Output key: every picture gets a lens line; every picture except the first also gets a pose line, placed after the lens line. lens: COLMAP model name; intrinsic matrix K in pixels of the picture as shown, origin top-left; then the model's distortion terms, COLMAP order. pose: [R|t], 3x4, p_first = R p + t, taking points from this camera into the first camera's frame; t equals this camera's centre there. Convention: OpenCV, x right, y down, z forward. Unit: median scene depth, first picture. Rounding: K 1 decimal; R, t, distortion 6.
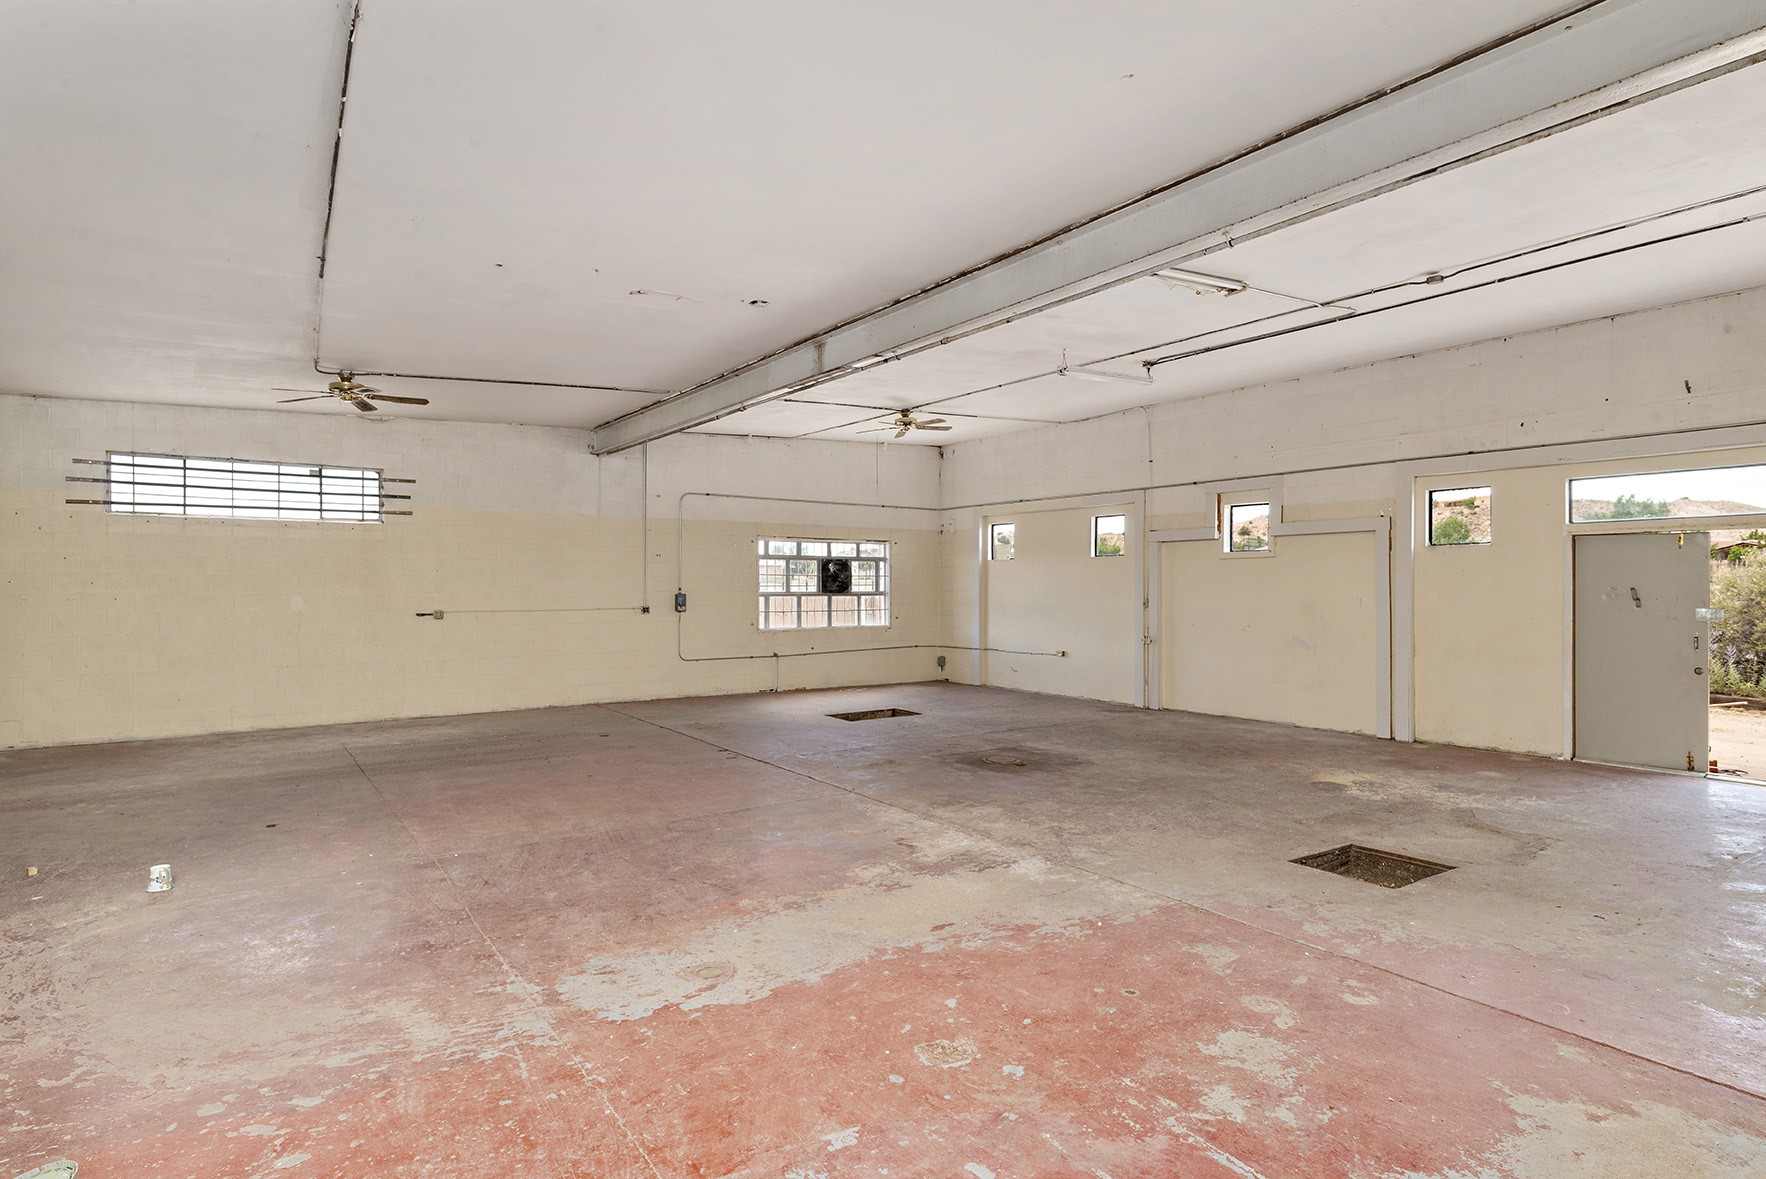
lens RADIAL K [[917.8, 0, 883.0], [0, 917.8, 589.5], [0, 0, 1]] dist [0.001037, -0.000502]
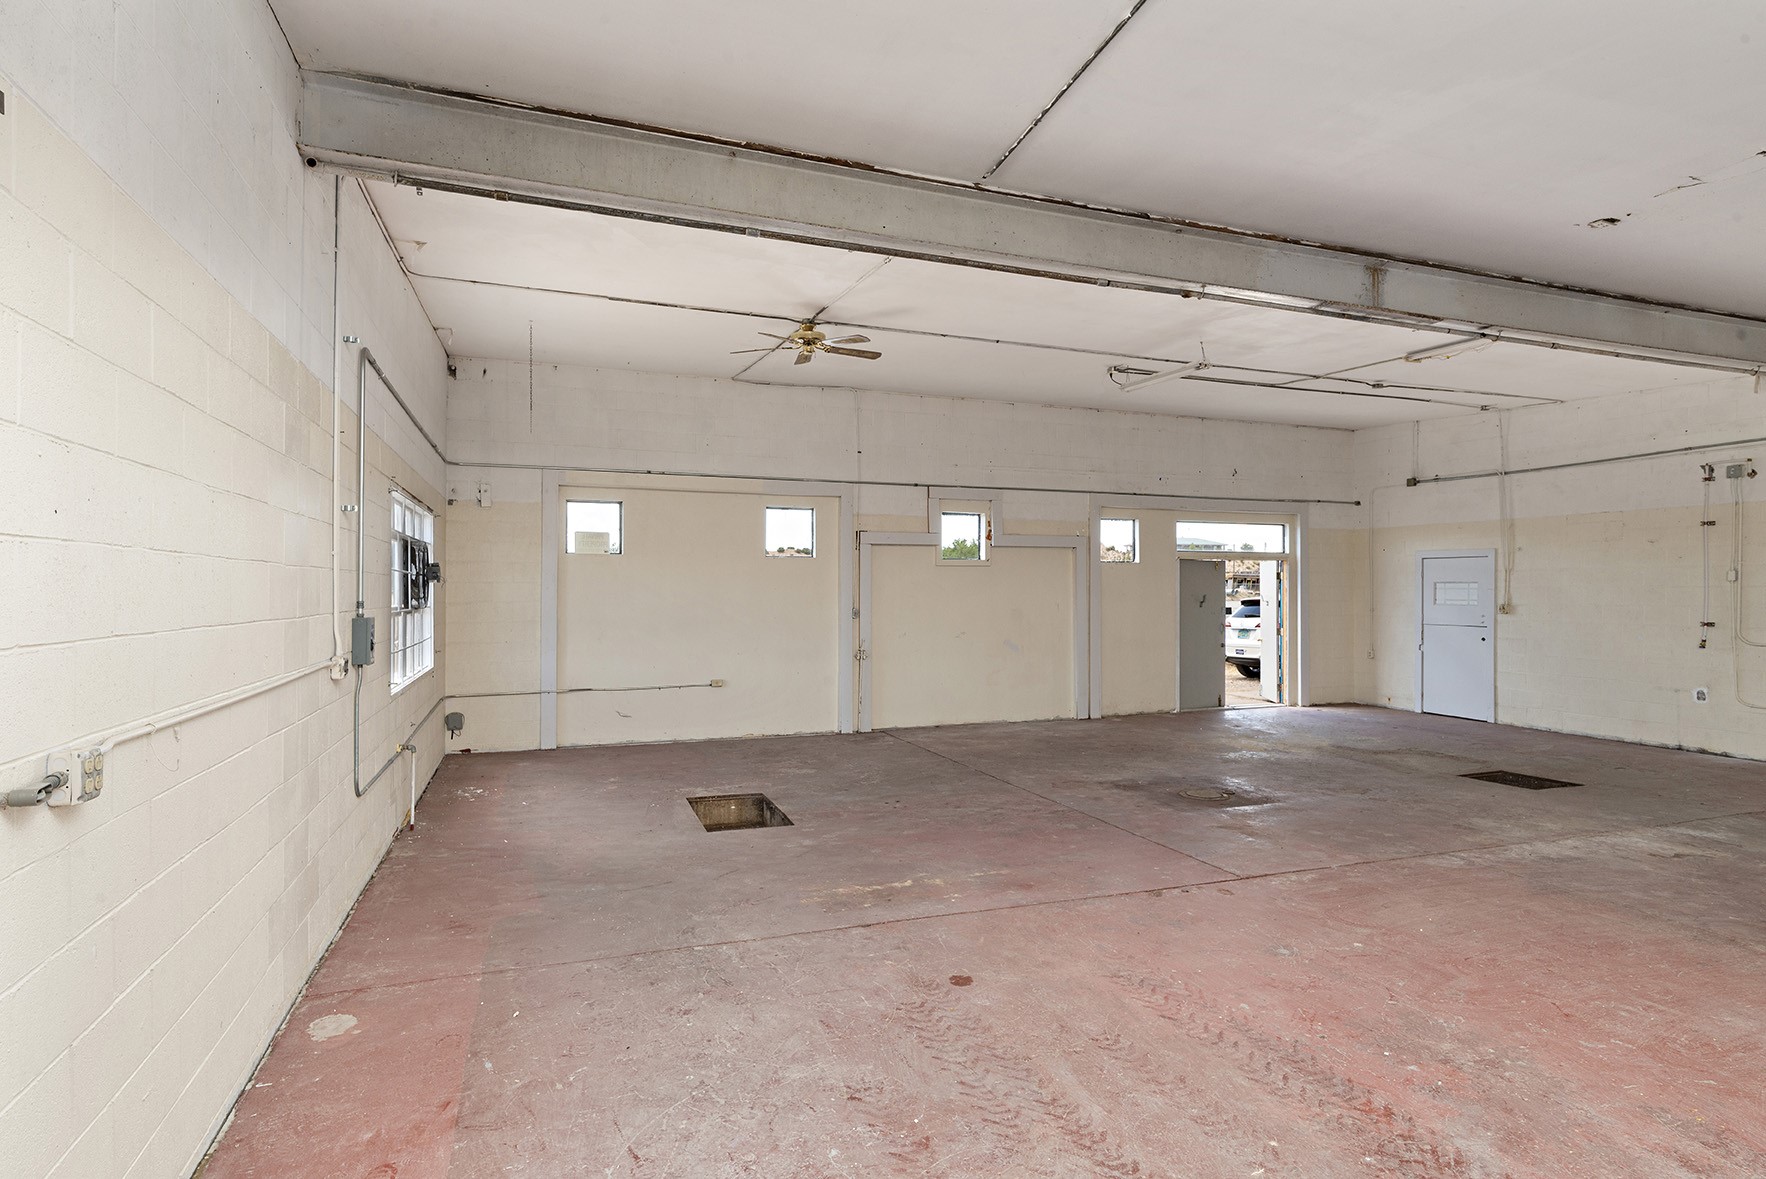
lens RADIAL K [[917.8, 0, 883.0], [0, 917.8, 589.5], [0, 0, 1]] dist [0.001037, -0.000502]
pose [[0.269164, 0.003562, 0.963088, -0.560550], [0.002168, 0.999988, -0.004305, -0.003631], [-0.963092, 0.003247, 0.269153, 0.747215]]
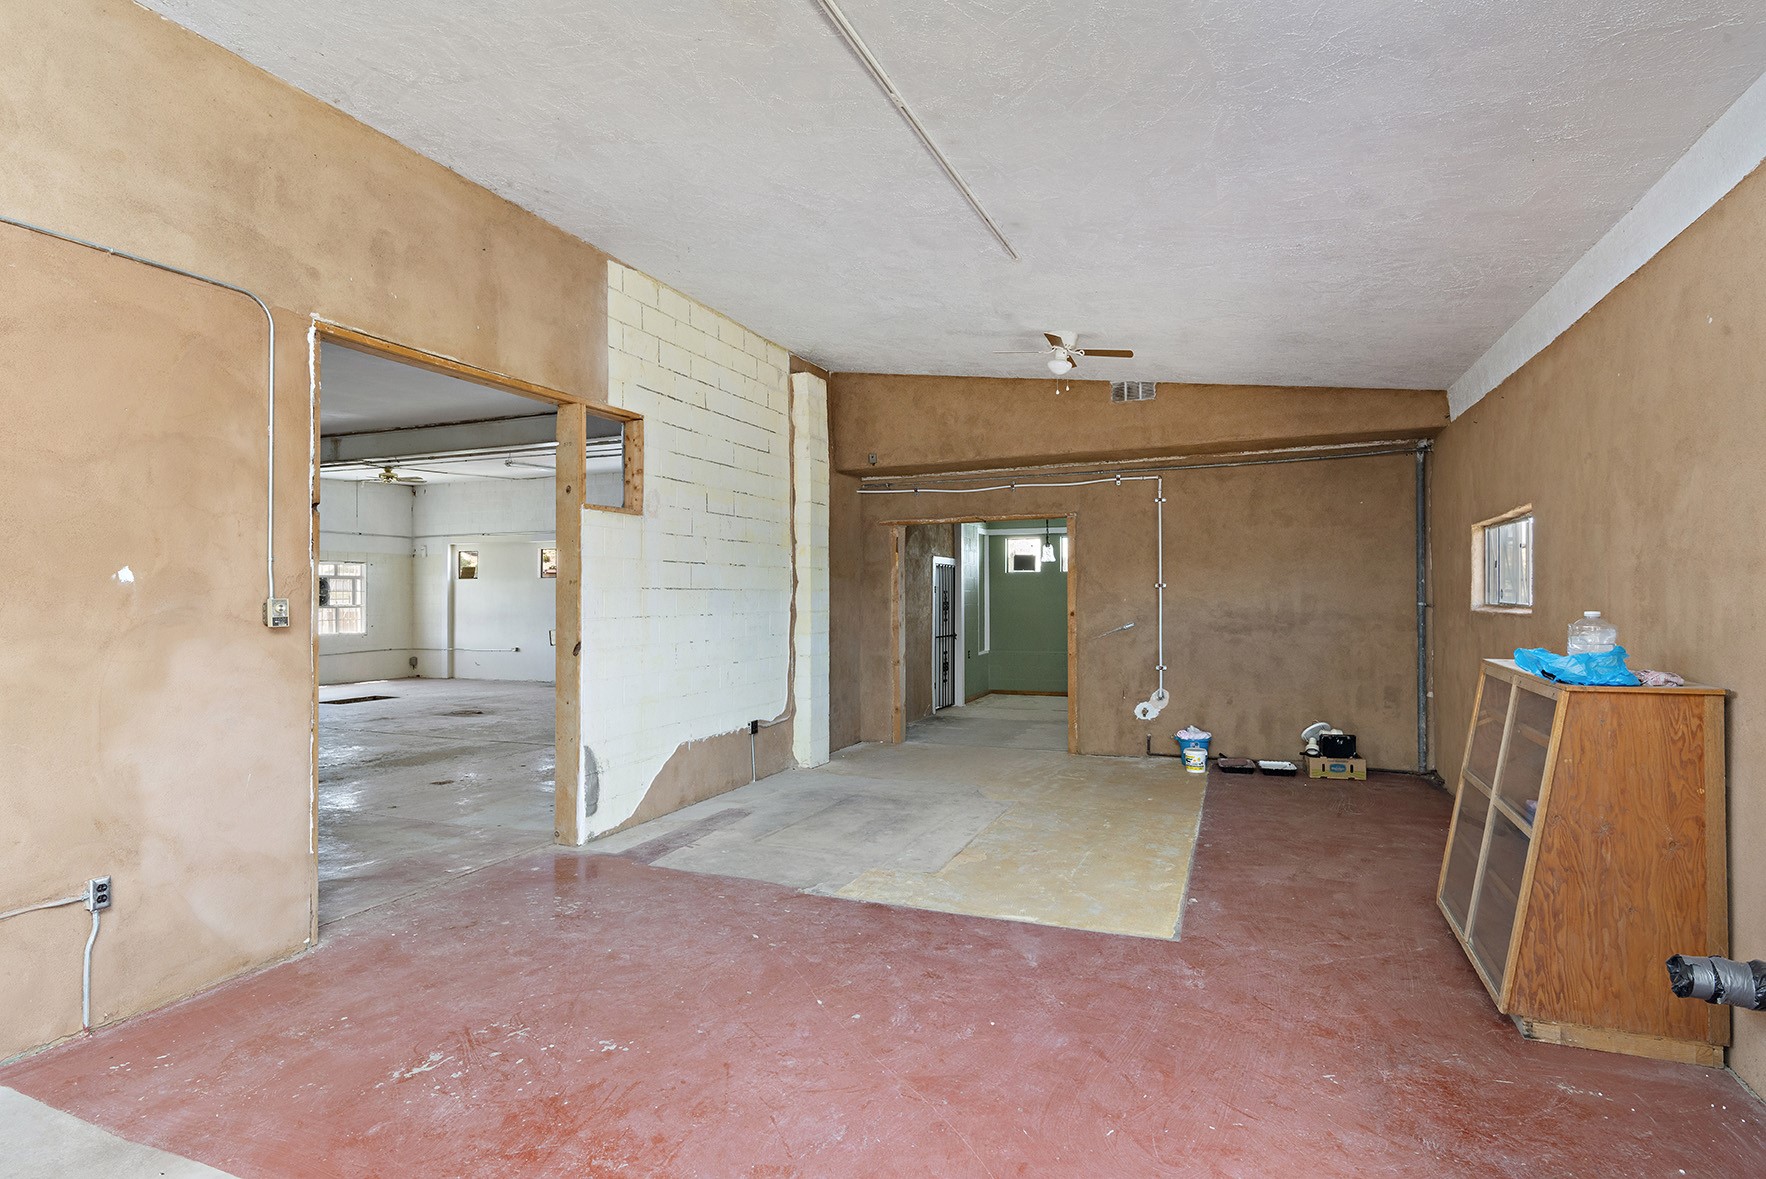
lens RADIAL K [[917.8, 0, 883.0], [0, 917.8, 589.5], [0, 0, 1]] dist [0.001037, -0.000502]
pose [[0.850969, 0.002696, 0.525209, -0.060362], [0.004486, 0.999913, -0.012402, 0.000765], [-0.525196, 0.012910, 0.850883, -0.477079]]
